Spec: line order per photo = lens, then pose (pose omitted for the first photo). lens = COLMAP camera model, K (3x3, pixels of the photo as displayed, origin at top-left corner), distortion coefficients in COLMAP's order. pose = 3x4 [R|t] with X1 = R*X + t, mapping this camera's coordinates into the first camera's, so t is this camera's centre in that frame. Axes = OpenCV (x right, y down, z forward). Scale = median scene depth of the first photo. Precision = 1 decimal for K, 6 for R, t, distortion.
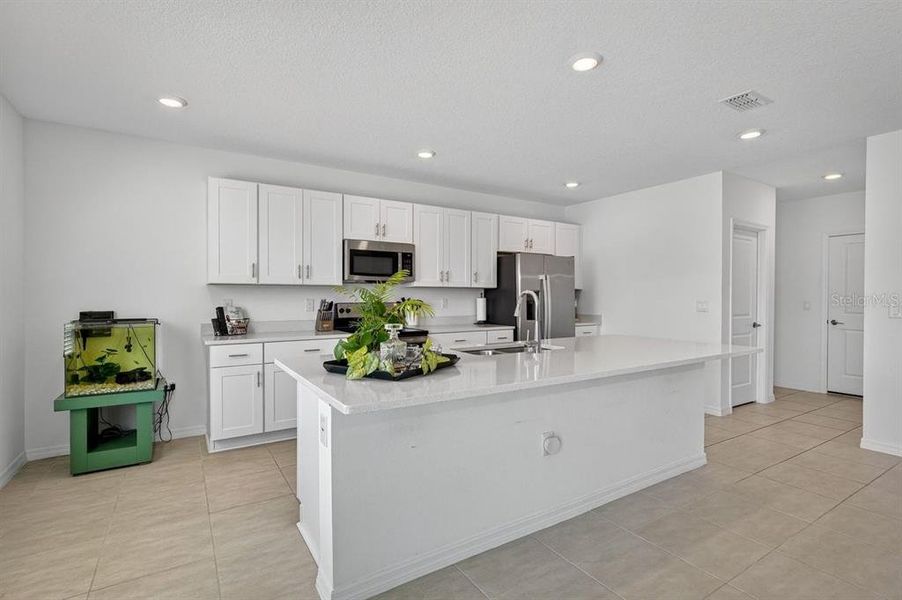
lens RADIAL K [[431.1, 0, 471.8], [0, 431.1, 299.7], [0, 0, 1]] dist [0.003798, 0.000533]
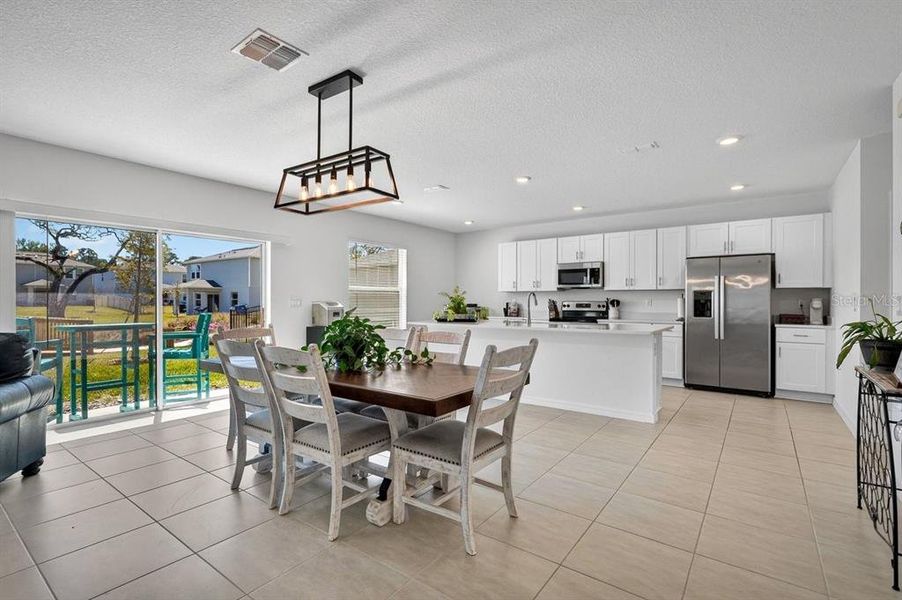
lens RADIAL K [[418.0, 0, 447.2], [0, 418.0, 300.8], [0, 0, 1]] dist [0.011713, -0.000779]
pose [[0.353861, -0.003354, -0.935292, 1.062440], [-0.010985, 0.999910, -0.007742, 0.023563], [0.935234, 0.013014, 0.353792, -0.001601]]
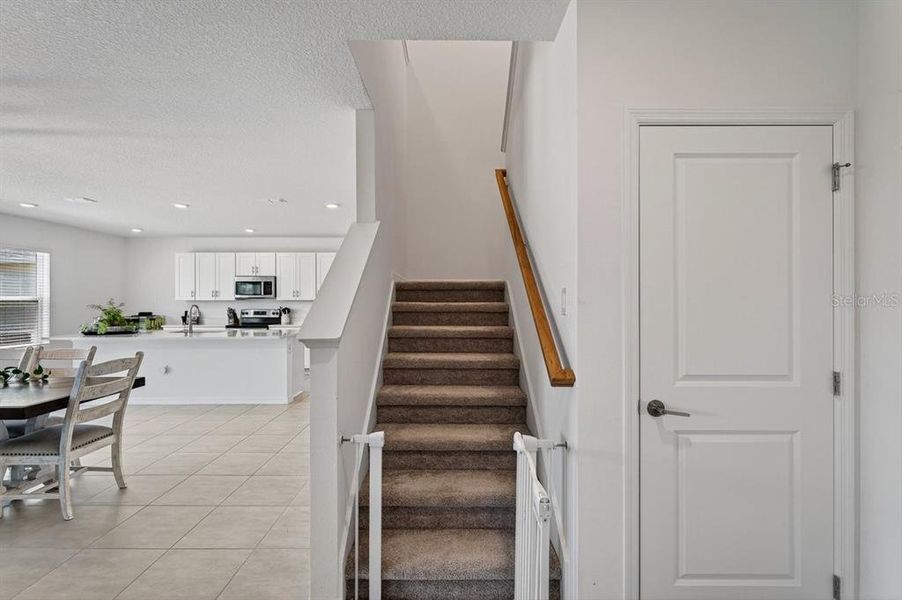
lens RADIAL K [[408.4, 0, 445.2], [0, 408.4, 298.9], [0, 0, 1]] dist [0.000692, 0.000037]
pose [[0.838575, -0.006370, -0.544748, 1.411366], [-0.002121, 0.999886, -0.014957, -0.013431], [0.544781, 0.013697, 0.838466, -0.013746]]
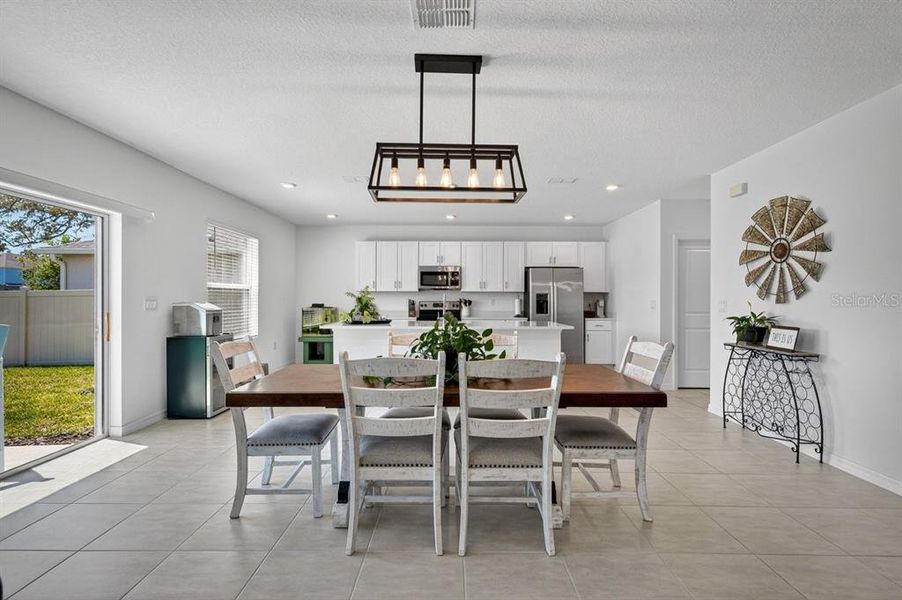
lens RADIAL K [[418.0, 0, 447.2], [0, 418.0, 300.8], [0, 0, 1]] dist [0.011713, -0.000779]
pose [[0.838868, 0.001051, -0.544333, 0.730524], [-0.007045, 0.999935, -0.008926, 0.020414], [0.544289, 0.011322, 0.838821, -0.394692]]
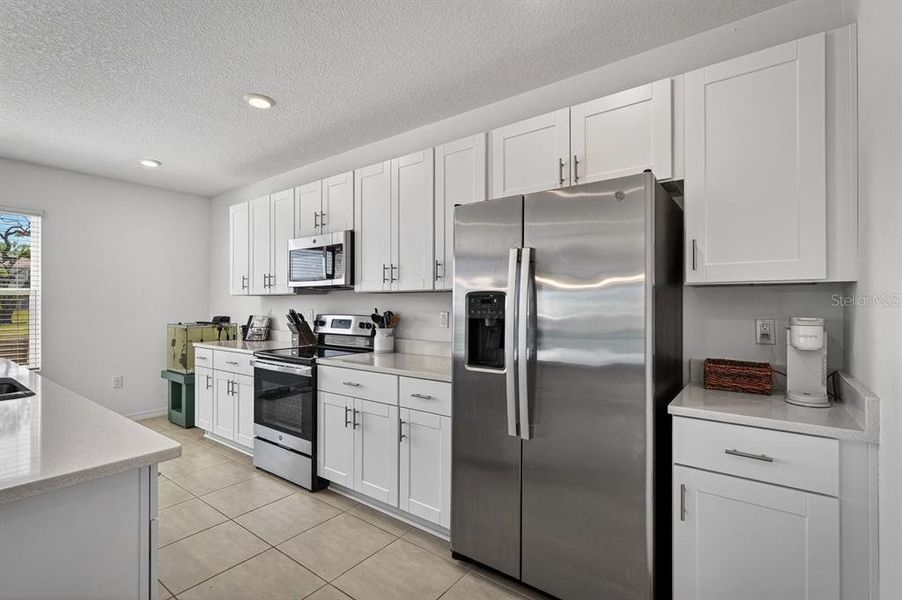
lens RADIAL K [[418.0, 0, 447.2], [0, 418.0, 300.8], [0, 0, 1]] dist [0.011713, -0.000779]
pose [[0.332553, -0.008330, -0.943048, 0.563388], [-0.008183, 0.999898, -0.011718, -0.011215], [0.943049, 0.011614, 0.332451, 0.969146]]
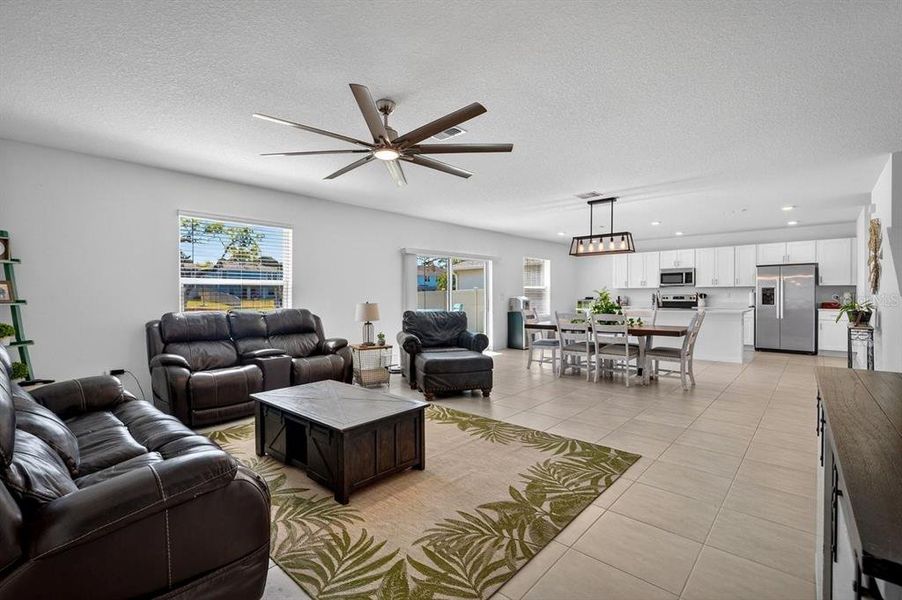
lens RADIAL K [[408.4, 0, 445.2], [0, 408.4, 298.9], [0, 0, 1]] dist [0.000692, 0.000037]
pose [[0.260004, 0.004845, -0.965595, 1.601336], [-0.004230, 0.999984, 0.003879, 0.026324], [0.965598, 0.003076, 0.260020, -0.786379]]
